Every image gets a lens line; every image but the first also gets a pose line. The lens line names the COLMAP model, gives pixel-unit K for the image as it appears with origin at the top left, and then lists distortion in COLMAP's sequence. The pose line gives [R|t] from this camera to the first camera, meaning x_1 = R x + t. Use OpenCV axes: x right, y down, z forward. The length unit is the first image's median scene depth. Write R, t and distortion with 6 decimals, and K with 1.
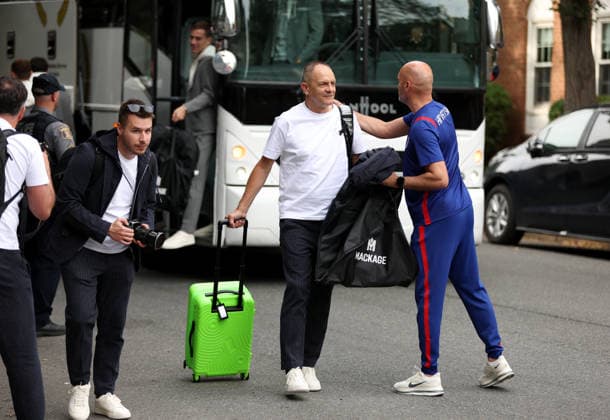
lens RADIAL K [[2005.3, 0, 289.9], [0, 2005.3, 209.3], [0, 0, 1]] dist [0.006223, 0.916649]
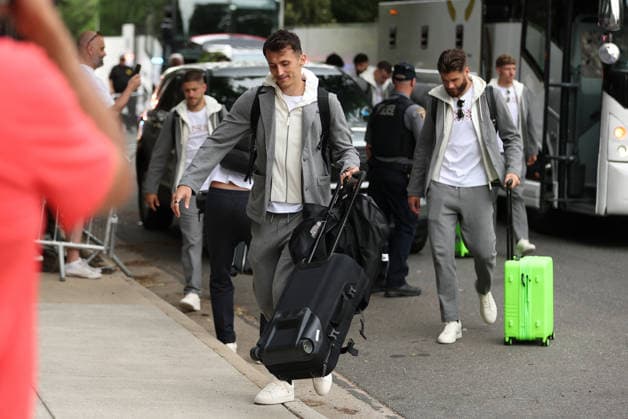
lens RADIAL K [[2077.1, 0, 312.0], [0, 2077.1, 208.4], [0, 0, 1]] dist [0.029968, -1.853430]
pose [[0.984564, 0.025325, -0.173180, 0.007774], [-0.023167, 0.999627, 0.014473, 0.001657], [0.173482, -0.010237, 0.984784, -0.196926]]
